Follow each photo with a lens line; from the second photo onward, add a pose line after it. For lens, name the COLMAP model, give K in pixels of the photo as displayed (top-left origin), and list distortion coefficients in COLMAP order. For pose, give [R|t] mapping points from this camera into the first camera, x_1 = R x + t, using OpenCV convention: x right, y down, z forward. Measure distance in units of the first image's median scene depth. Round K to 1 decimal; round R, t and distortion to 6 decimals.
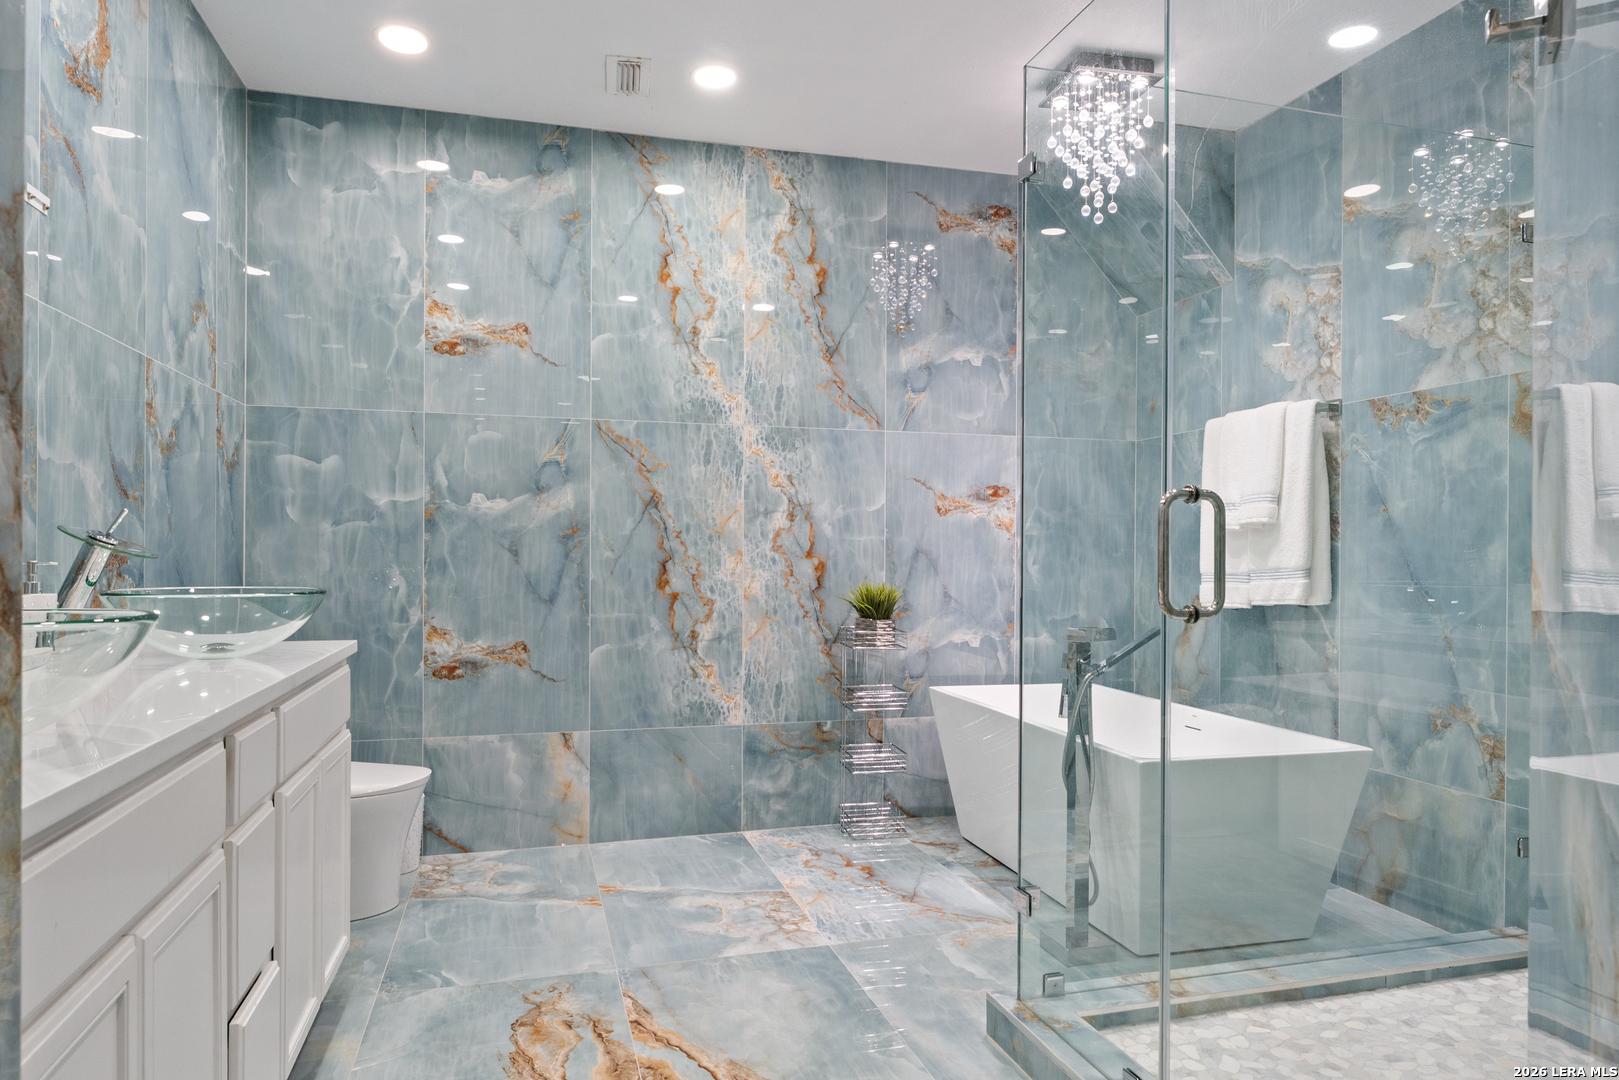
lens RADIAL K [[1007.8, 0, 810.5], [0, 1007.8, 553.7], [0, 0, 1]] dist [-0.001165, -0.003609]
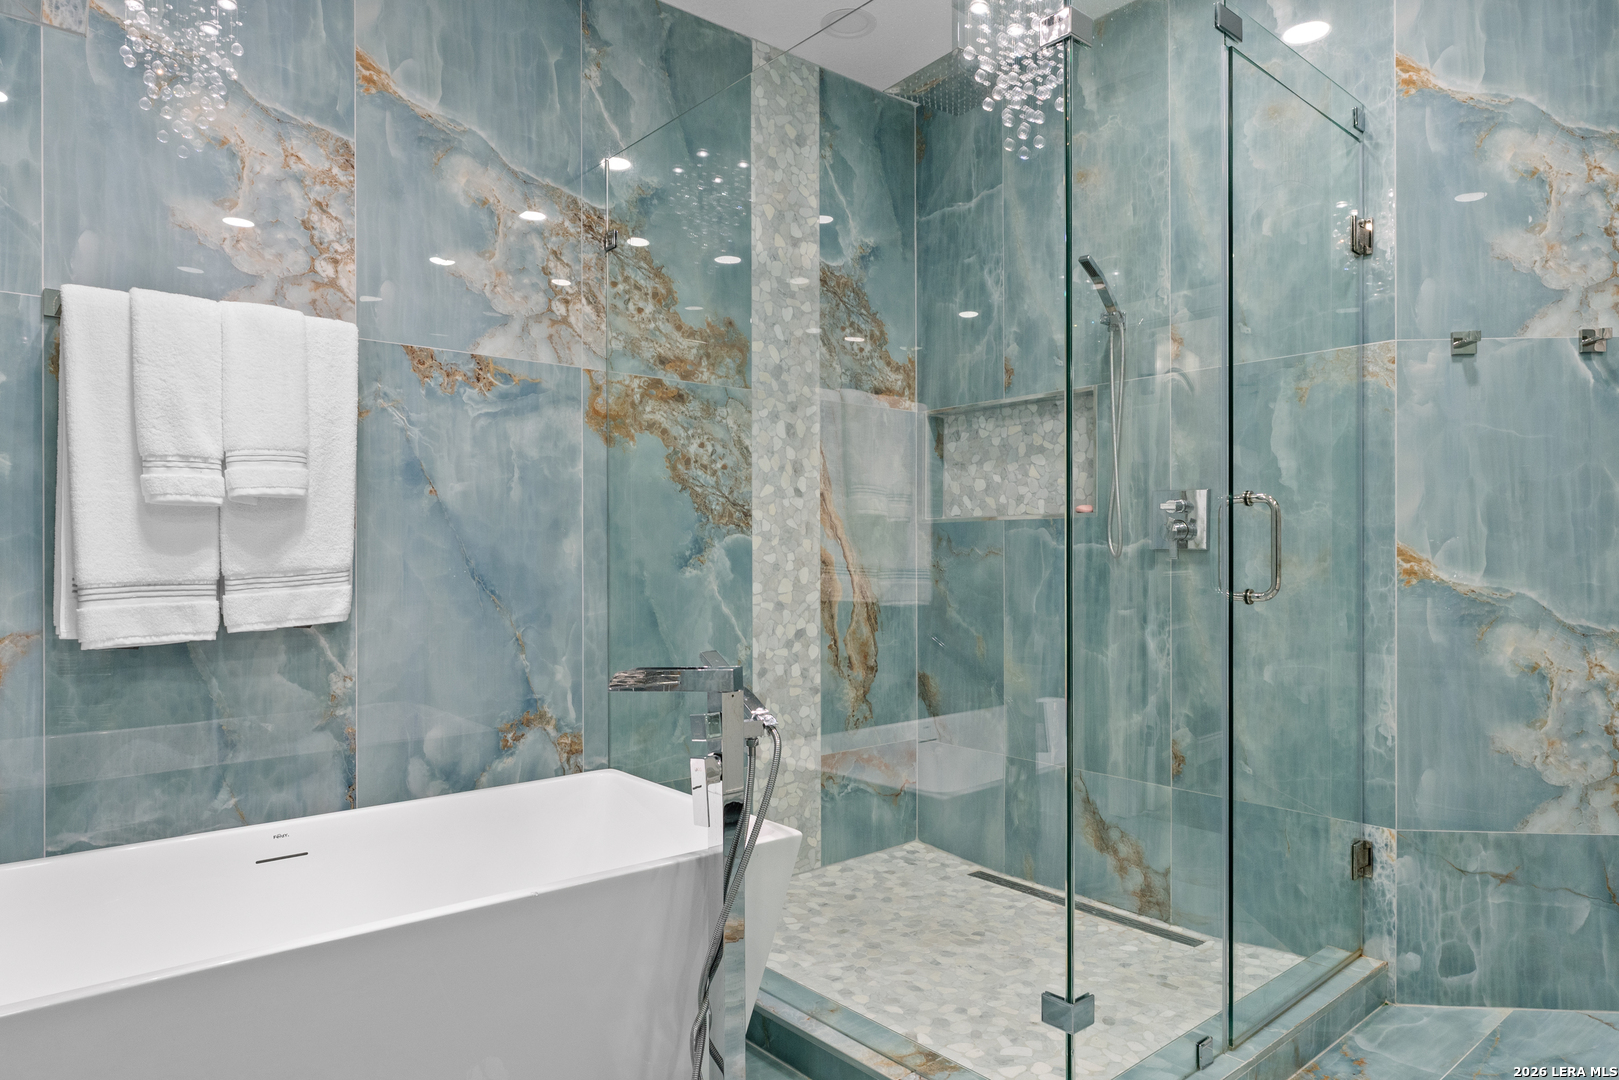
lens RADIAL K [[1007.8, 0, 810.5], [0, 1007.8, 553.7], [0, 0, 1]] dist [-0.001165, -0.003609]
pose [[-0.415292, -0.012374, 0.909604, -0.295287], [-0.006054, 0.999923, 0.010839, -0.005312], [-0.909668, -0.001005, -0.415335, 1.133030]]
